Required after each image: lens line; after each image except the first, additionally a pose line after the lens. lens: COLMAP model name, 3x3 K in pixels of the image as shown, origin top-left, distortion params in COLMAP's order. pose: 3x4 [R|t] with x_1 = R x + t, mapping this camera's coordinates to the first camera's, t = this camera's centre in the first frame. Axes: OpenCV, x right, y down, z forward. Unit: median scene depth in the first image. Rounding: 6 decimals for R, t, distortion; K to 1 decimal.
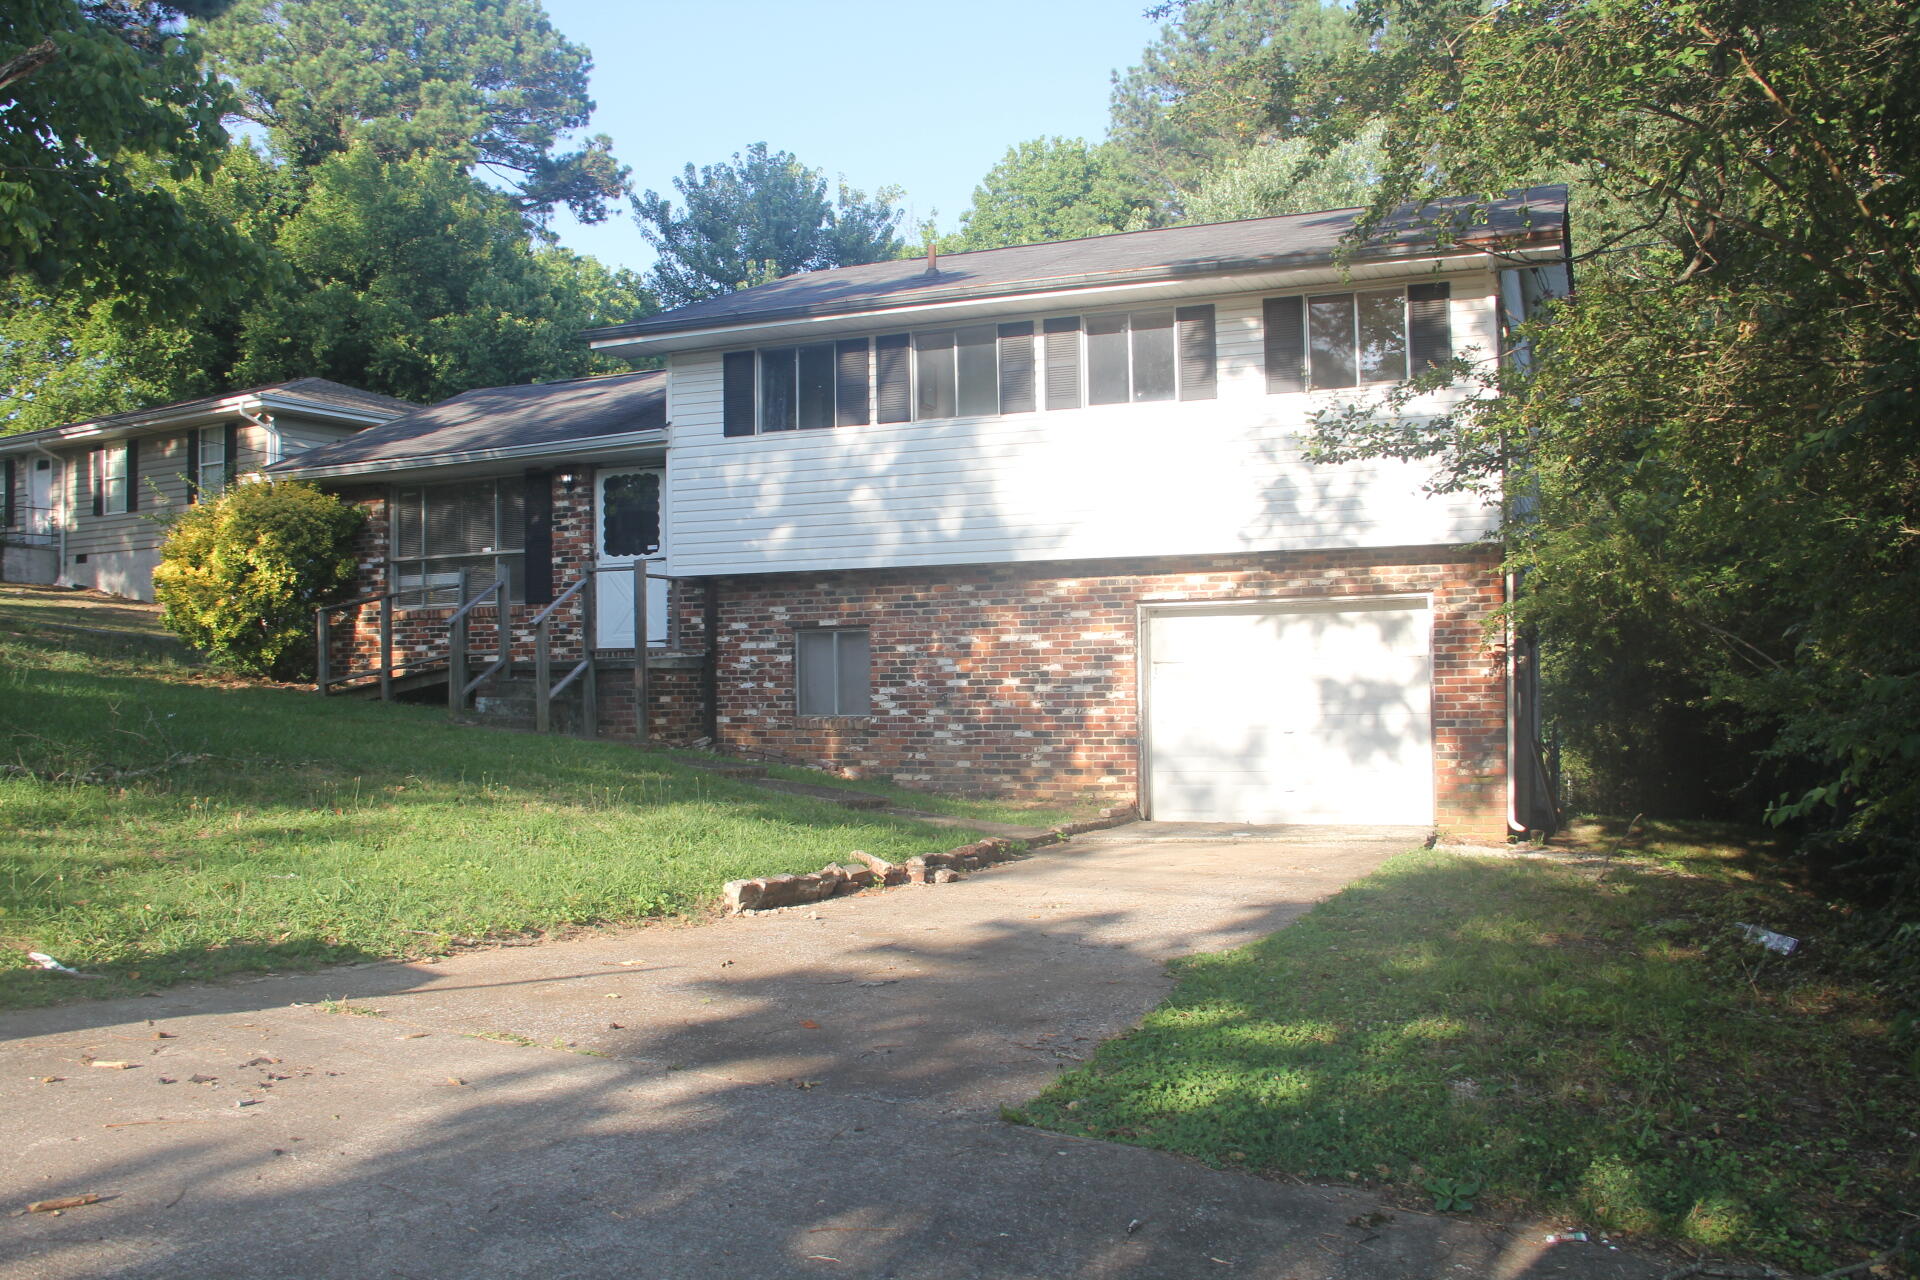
lens RADIAL K [[1567.9, 0, 960.0], [0, 1567.9, 640.0], [0, 0, 1]] dist [-0.205828, -0.000506]
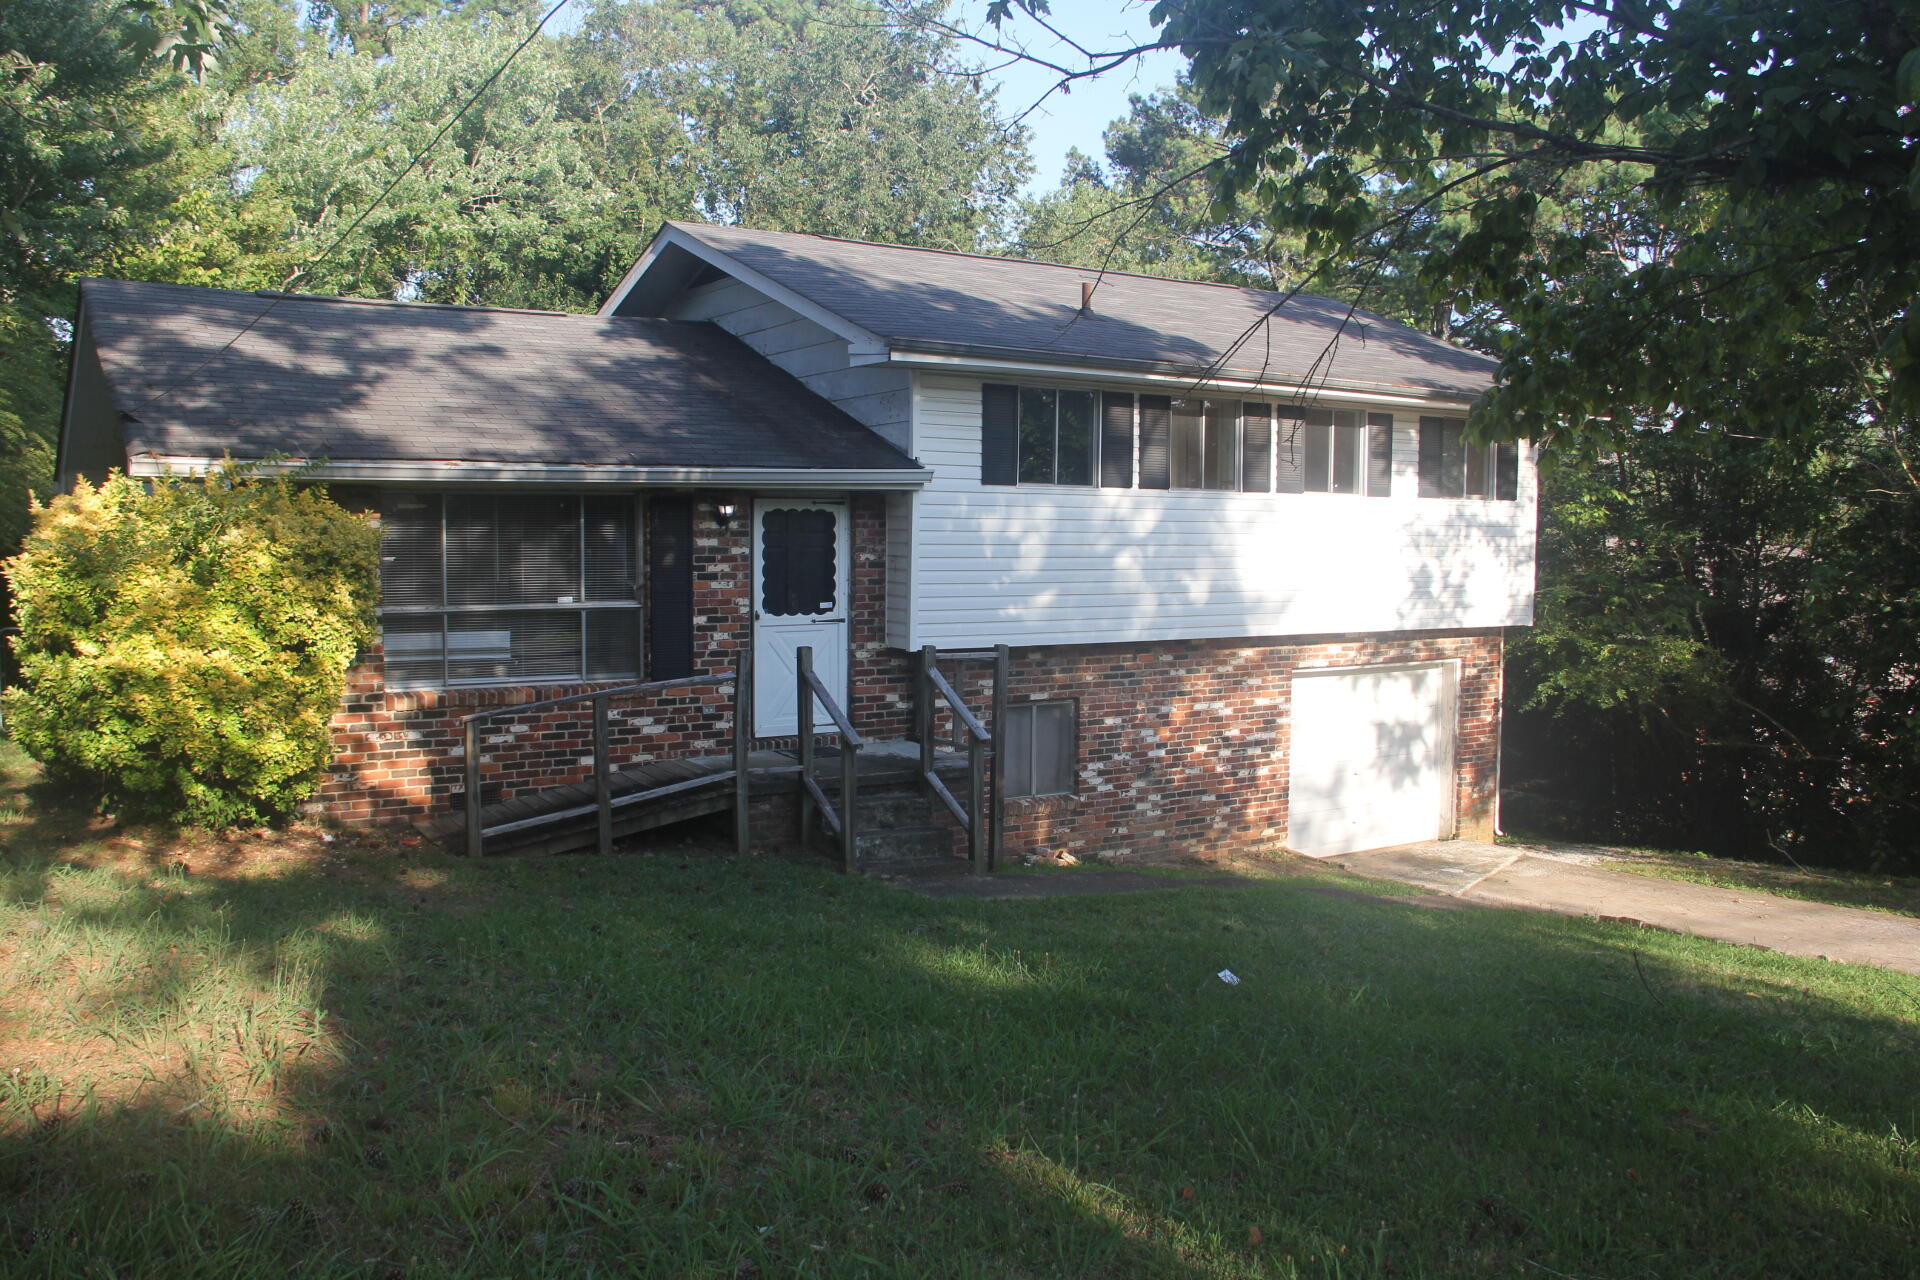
lens RADIAL K [[1567.9, 0, 960.0], [0, 1567.9, 640.0], [0, 0, 1]] dist [-0.205828, -0.000506]
pose [[0.594212, -0.035886, 0.803507, -0.866400], [-0.032136, 0.997147, 0.068300, -0.107396], [-0.803666, -0.066407, 0.591364, 0.522628]]
